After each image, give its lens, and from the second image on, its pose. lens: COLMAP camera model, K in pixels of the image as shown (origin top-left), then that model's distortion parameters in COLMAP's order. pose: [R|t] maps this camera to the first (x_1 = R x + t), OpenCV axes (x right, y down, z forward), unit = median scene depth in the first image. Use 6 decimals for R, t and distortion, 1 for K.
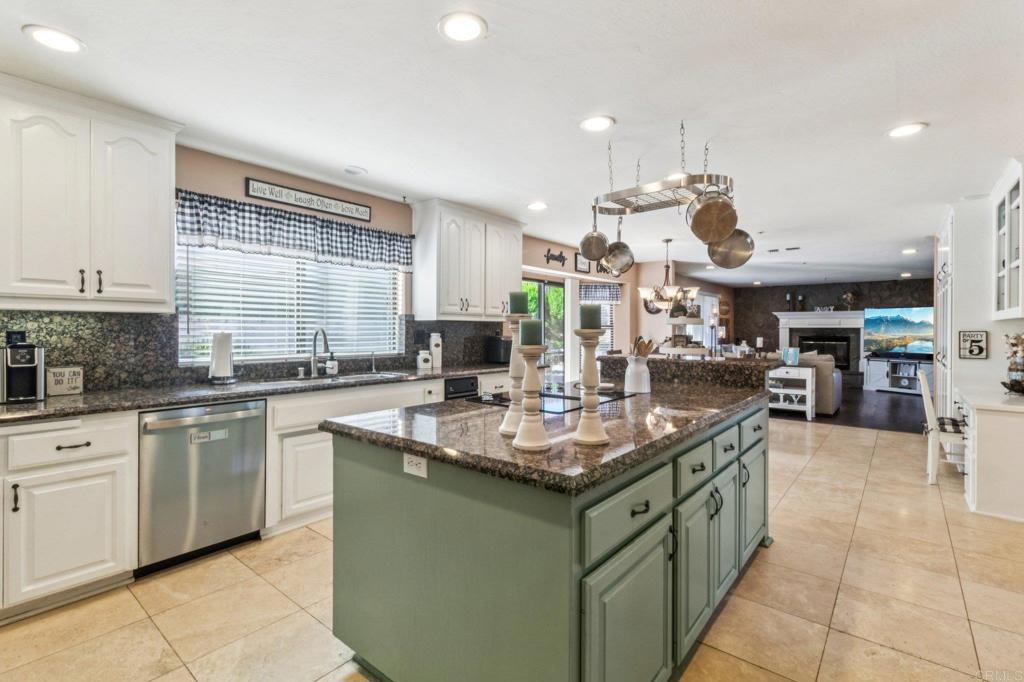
lens RADIAL K [[476.3, 0, 493.1], [0, 476.3, 335.9], [0, 0, 1]] dist [0.005150, -0.001451]
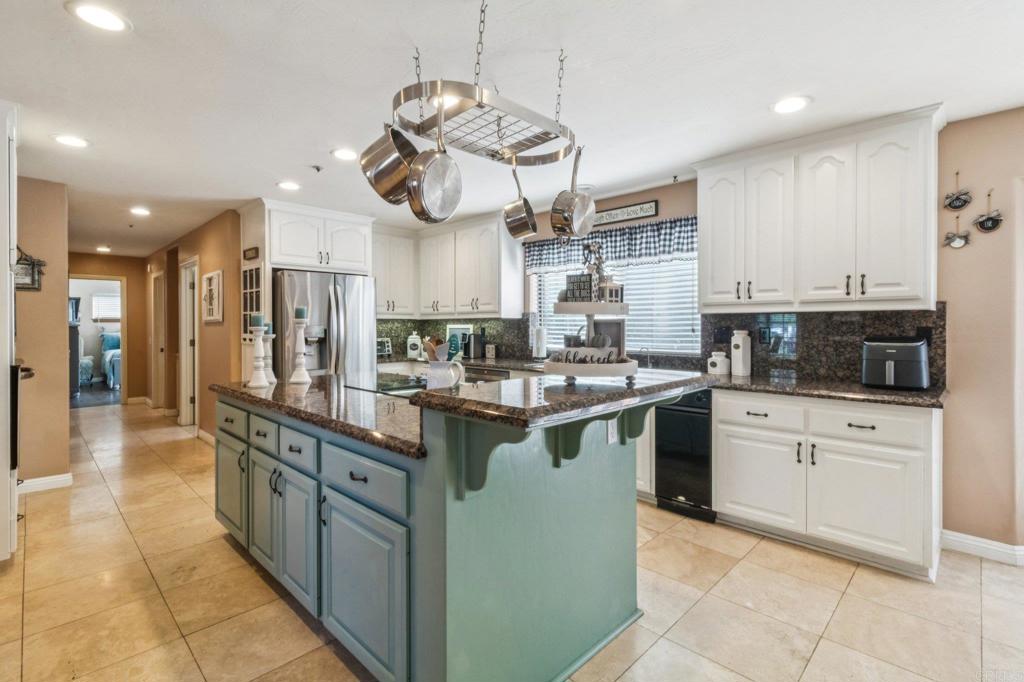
lens RADIAL K [[476.3, 0, 512.2], [0, 476.3, 332.7], [0, 0, 1]] dist [0.005150, -0.001451]
pose [[-0.068685, 0.006451, -0.997618, 1.071330], [-0.015216, 0.999856, 0.007513, -0.003902], [0.997522, 0.015696, -0.068577, 1.132753]]
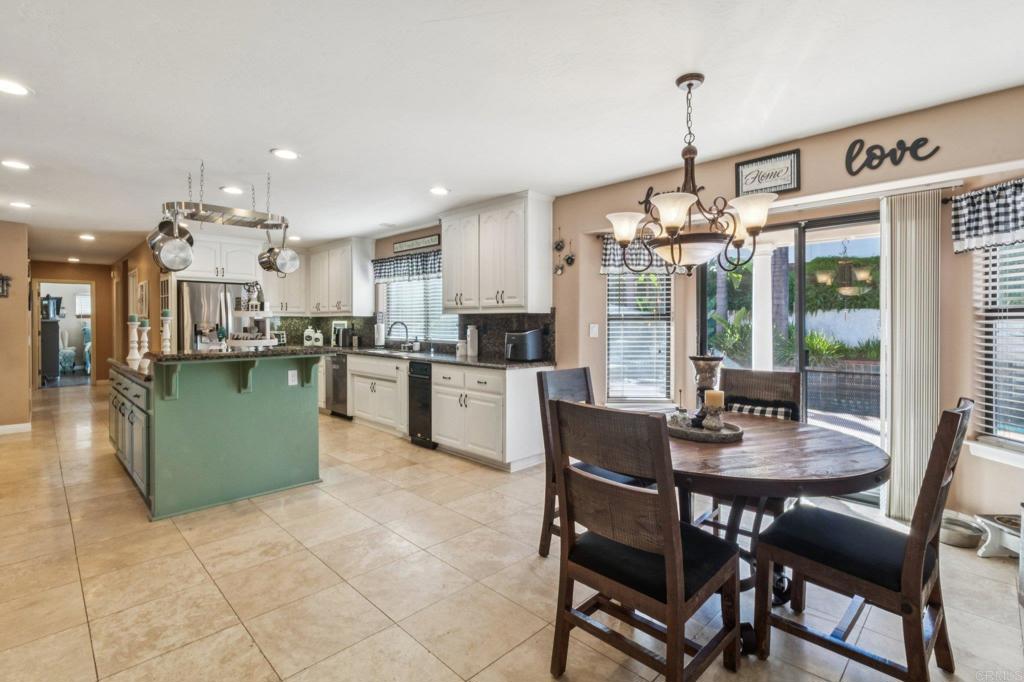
lens RADIAL K [[476.3, 0, 508.9], [0, 476.3, 330.3], [0, 0, 1]] dist [0.005150, -0.001451]
pose [[-0.079489, 0.009584, -0.996790, 1.620220], [-0.017602, 0.999784, 0.011017, -0.013662], [0.996680, 0.018421, -0.079303, 1.927266]]
